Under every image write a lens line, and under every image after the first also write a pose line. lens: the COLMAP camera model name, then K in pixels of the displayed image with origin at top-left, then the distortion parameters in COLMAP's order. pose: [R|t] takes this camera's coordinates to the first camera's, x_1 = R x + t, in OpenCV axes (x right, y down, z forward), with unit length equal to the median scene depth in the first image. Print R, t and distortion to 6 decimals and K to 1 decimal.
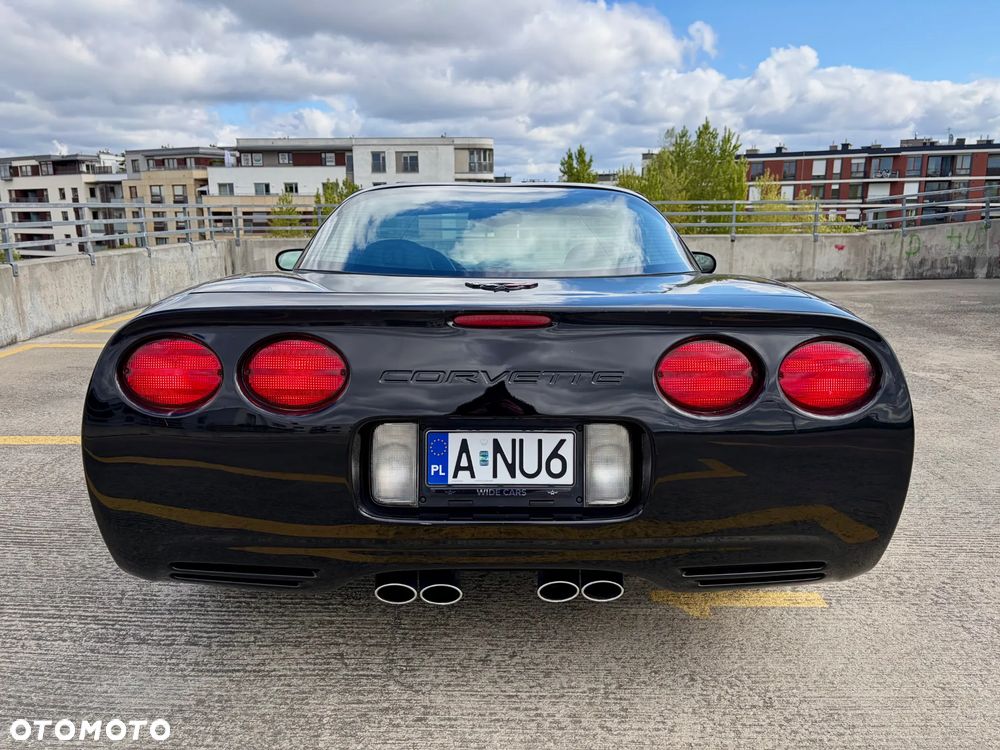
lens RADIAL K [[751.6, 0, 504.6], [0, 751.6, 377.4], [0, 0, 1]] dist [0.069979, -0.080075]
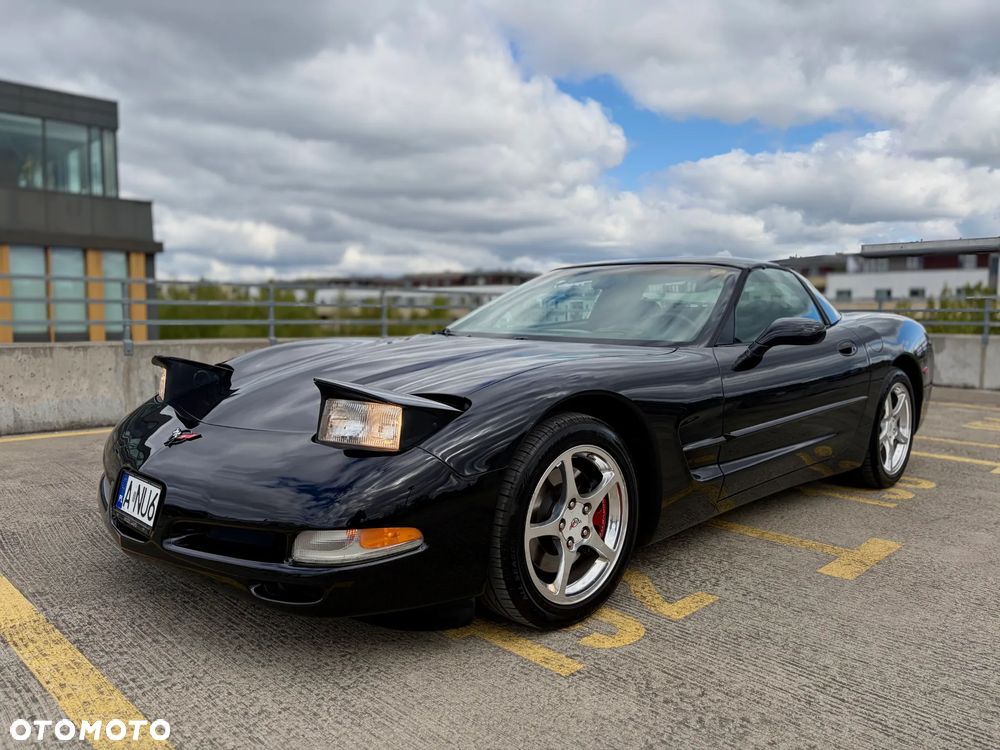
lens RADIAL K [[748.7, 0, 499.6], [0, 748.7, 384.1], [0, 0, 1]] dist [0.069380, -0.075269]
pose [[0.704484, 0.078167, -0.705402, 0.036648], [-0.168325, 0.983960, -0.059072, 0.001108], [0.689470, 0.160352, 0.706341, 0.009985]]
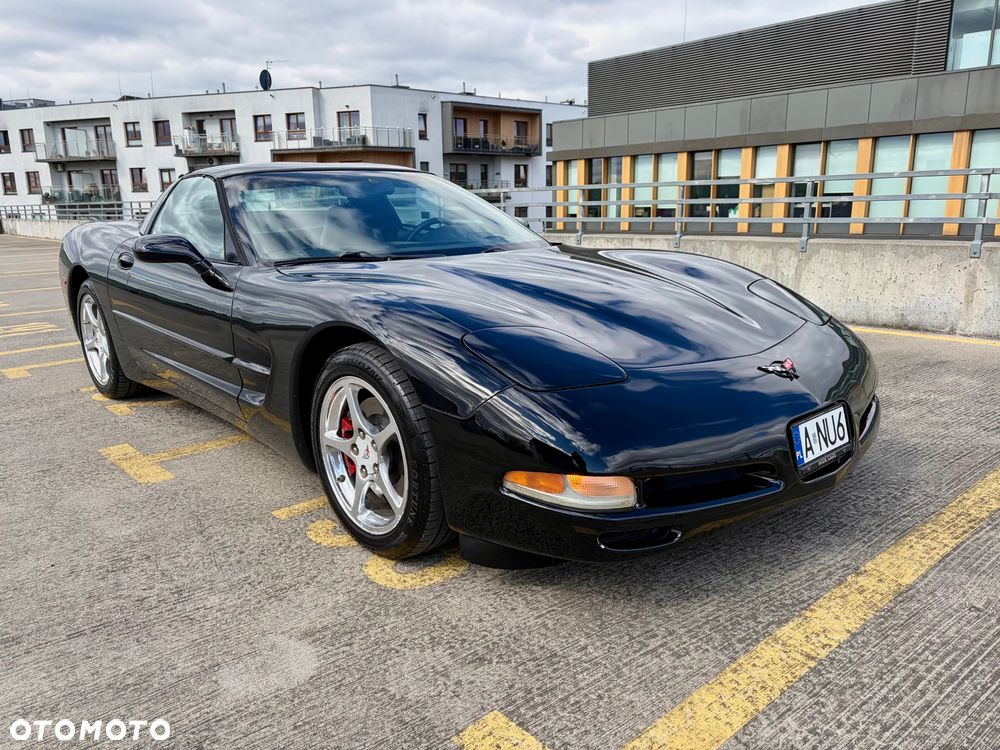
lens RADIAL K [[755.0, 0, 497.3], [0, 755.0, 379.9], [0, 0, 1]] dist [0.025447, -0.004042]
pose [[-0.752120, 0.169524, -0.636850, 0.032900], [-0.125100, 0.912053, 0.390525, -0.024336], [0.647044, 0.373391, -0.664766, 0.114827]]
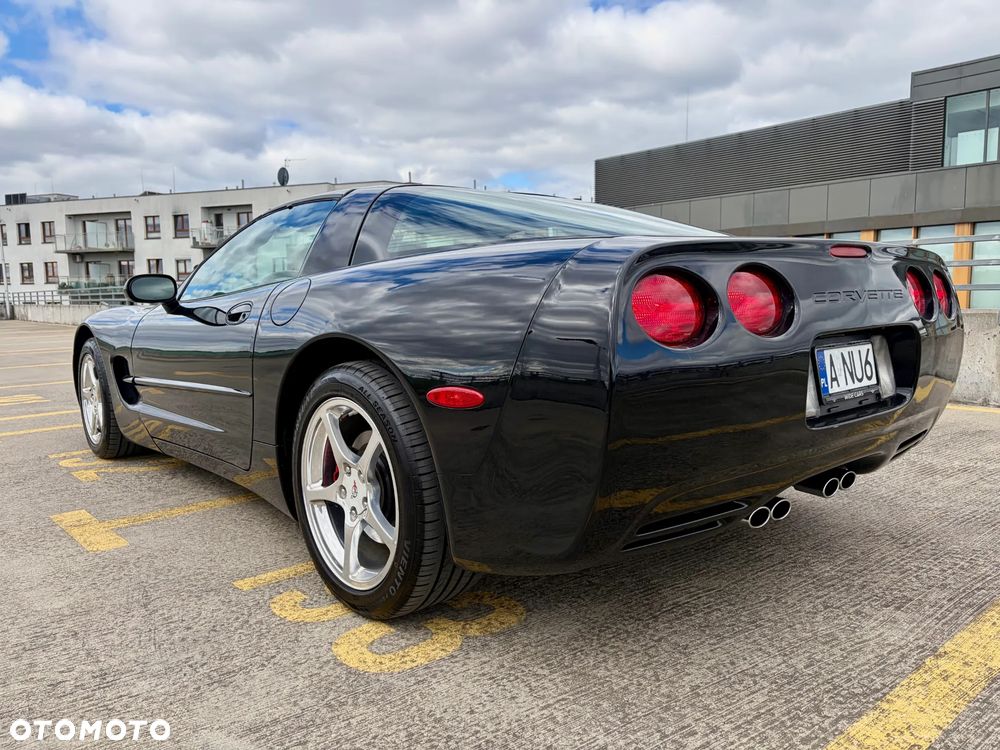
lens RADIAL K [[751.6, 0, 504.6], [0, 751.6, 377.4], [0, 0, 1]] dist [0.069979, -0.080075]
pose [[-0.753988, 0.087041, -0.651096, 0.029498], [-0.128403, 0.952533, 0.276033, -0.020265], [0.644216, 0.291728, -0.707022, 0.112299]]
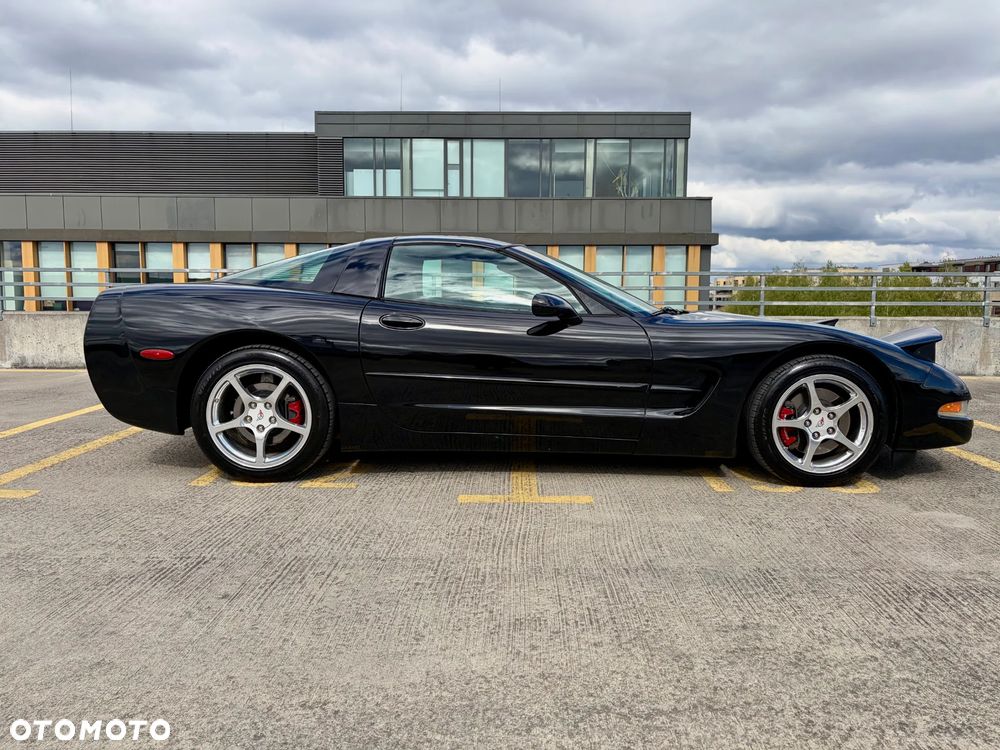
lens RADIAL K [[750.5, 0, 503.0], [0, 750.5, 378.8], [0, 0, 1]] dist [0.063081, -0.069484]
pose [[-0.019910, 0.115514, -0.993106, 0.075330], [-0.227254, 0.966781, 0.117008, -0.009939], [0.973632, 0.228017, 0.007003, 0.060113]]
